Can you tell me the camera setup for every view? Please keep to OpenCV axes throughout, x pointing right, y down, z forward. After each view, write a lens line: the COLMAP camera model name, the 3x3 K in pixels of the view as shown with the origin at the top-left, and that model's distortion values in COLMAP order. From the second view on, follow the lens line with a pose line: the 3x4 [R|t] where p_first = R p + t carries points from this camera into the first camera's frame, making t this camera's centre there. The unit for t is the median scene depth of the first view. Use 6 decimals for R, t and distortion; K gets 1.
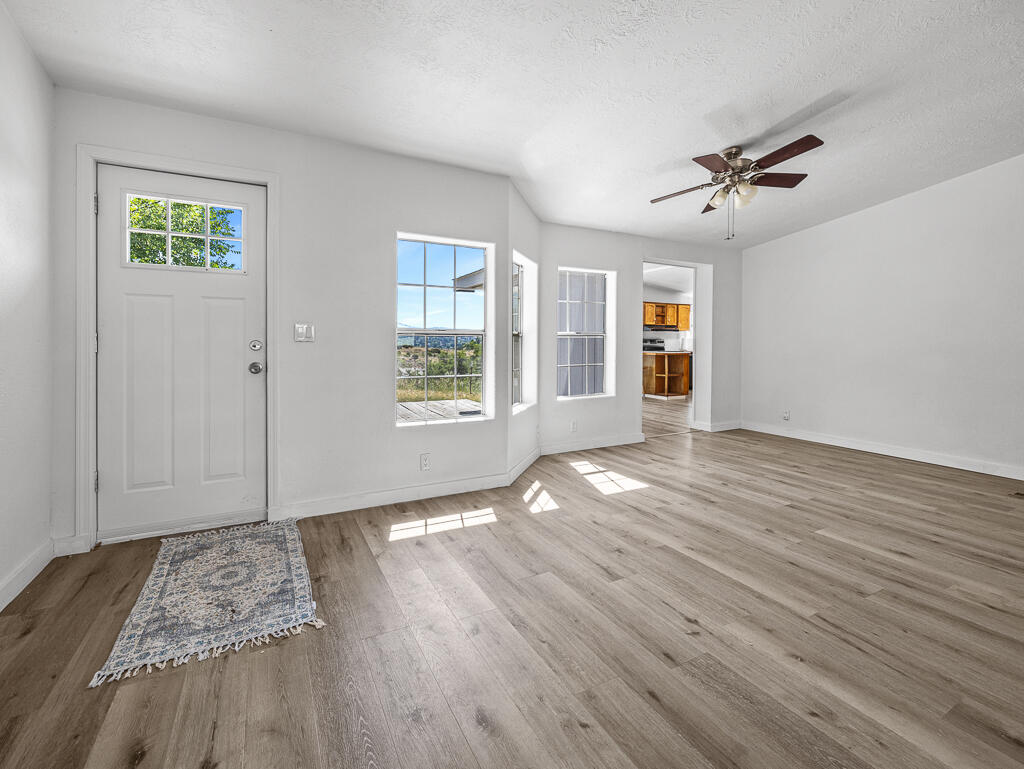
lens RADIAL K [[455.8, 0, 510.2], [0, 455.8, 350.8], [0, 0, 1]] dist [0.002745, -0.000133]
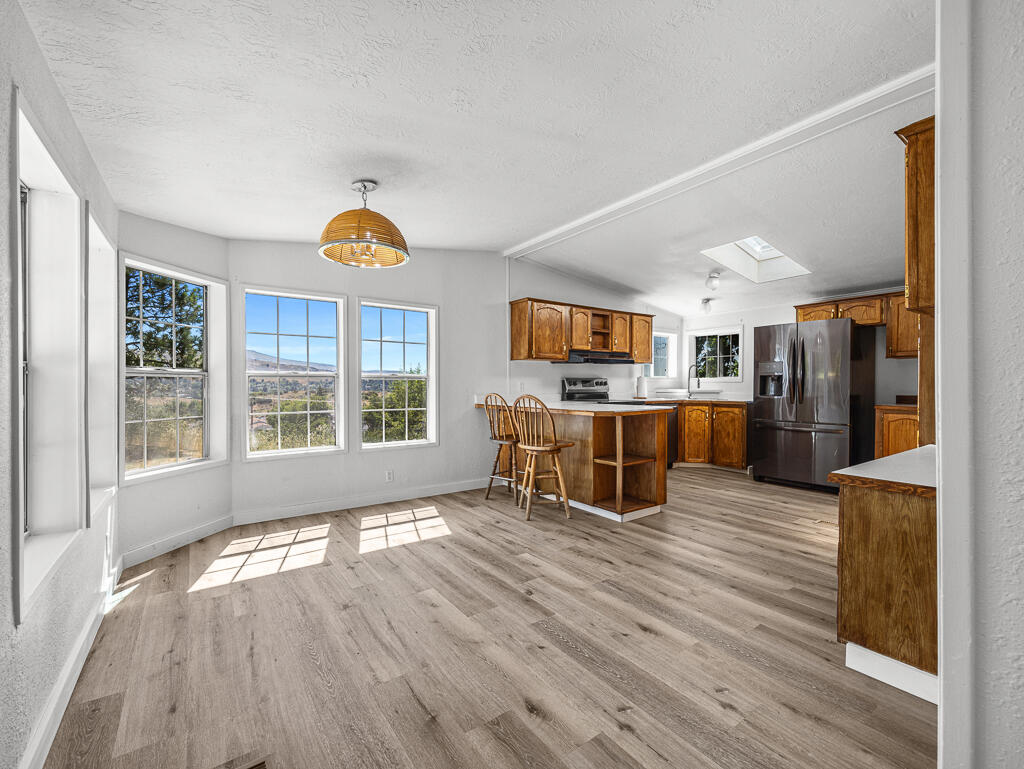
lens RADIAL K [[439.4, 0, 505.6], [0, 439.4, 387.0], [0, 0, 1]] dist [-0.001336, -0.000111]
pose [[0.992967, -0.005989, 0.118243, 0.376157], [0.007778, 0.999862, -0.014670, -0.020645], [-0.118139, 0.015487, 0.992876, 1.200058]]
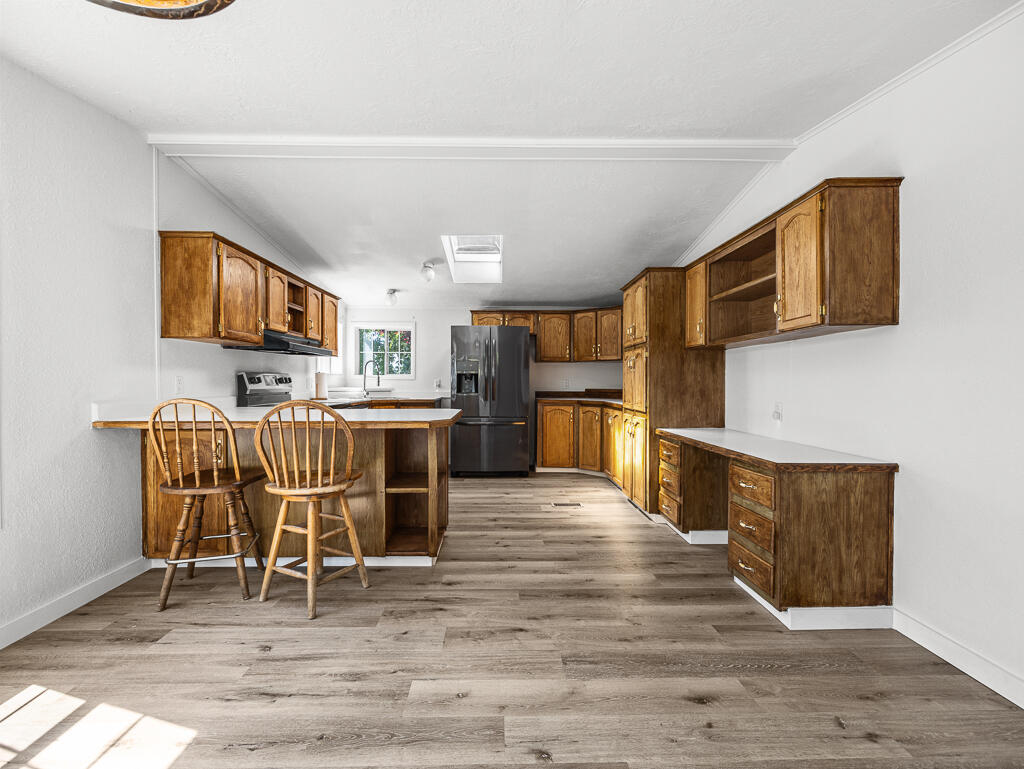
lens RADIAL K [[437.7, 0, 507.4], [0, 437.7, 383.8], [0, 0, 1]] dist [-0.001426, -0.000563]
pose [[0.458076, -0.006566, 0.888889, 0.201526], [0.017346, 0.999848, -0.001553, -0.030607], [-0.888744, 0.016130, 0.458121, 1.589798]]
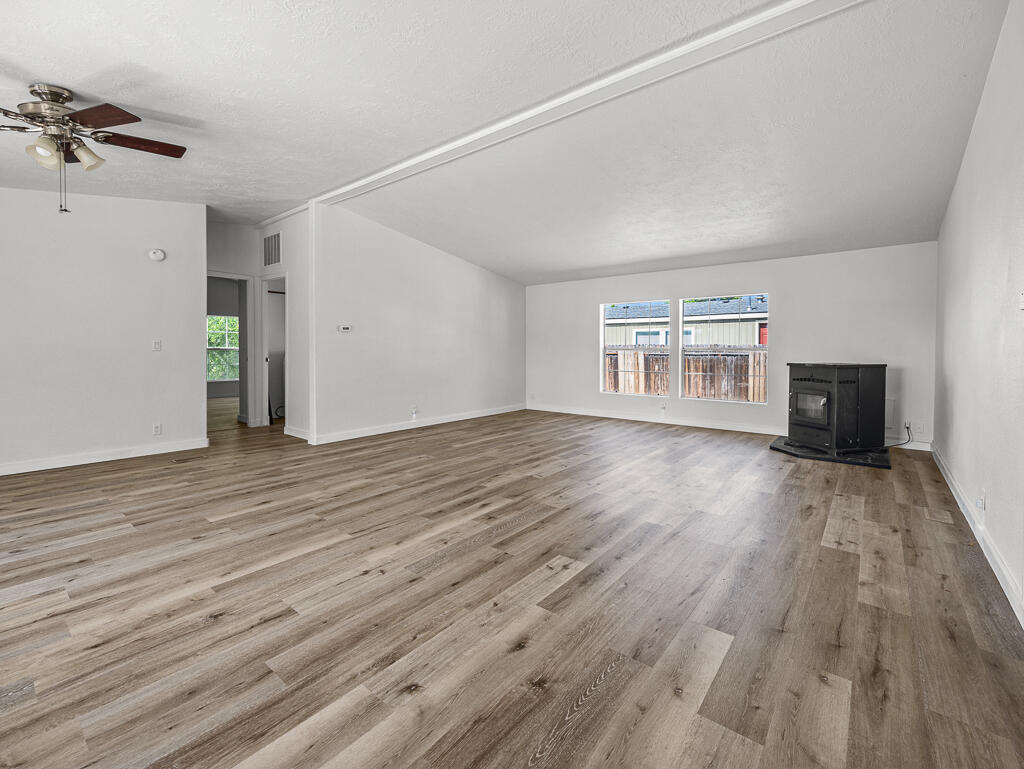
lens RADIAL K [[437.7, 0, 507.4], [0, 437.7, 383.8], [0, 0, 1]] dist [-0.001426, -0.000563]
pose [[-0.372588, -0.076634, 0.924827, -0.336127], [0.014036, 0.996005, 0.088187, -0.011778], [-0.927891, 0.045838, -0.370024, 0.431215]]
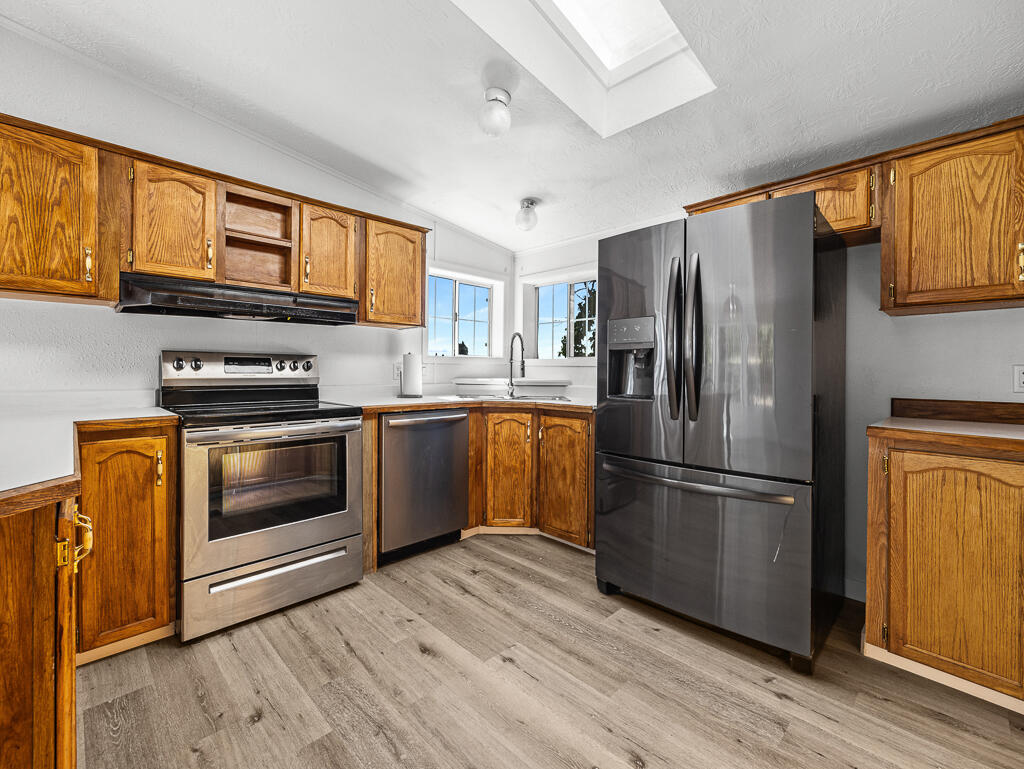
lens RADIAL K [[448.3, 0, 508.8], [0, 448.3, 371.8], [0, 0, 1]] dist [-0.007549, 0.000013]
pose [[0.959211, 0.005001, 0.282646, 0.900218], [0.000290, 0.999826, -0.018672, -0.028216], [-0.282690, 0.017992, 0.959043, 1.785820]]
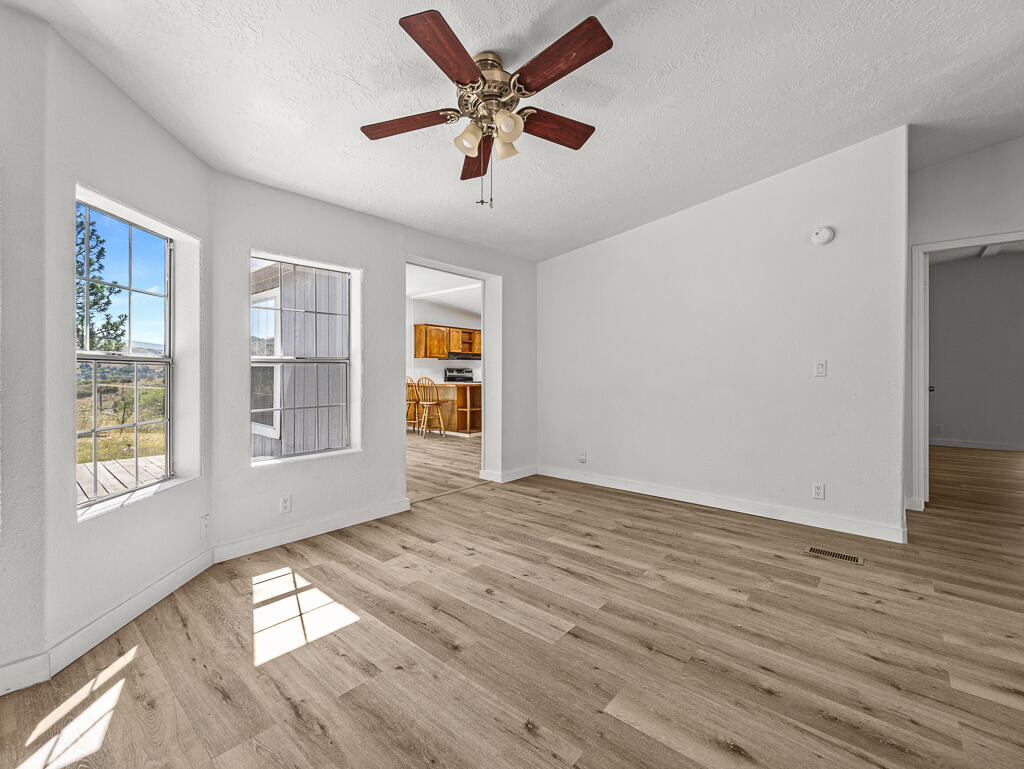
lens RADIAL K [[448.3, 0, 508.8], [0, 448.3, 371.8], [0, 0, 1]] dist [-0.007549, 0.000013]
pose [[0.936964, 0.000773, 0.349425, 0.221421], [0.005876, 0.999821, -0.017968, -0.006103], [-0.349377, 0.018889, 0.936792, 0.315004]]
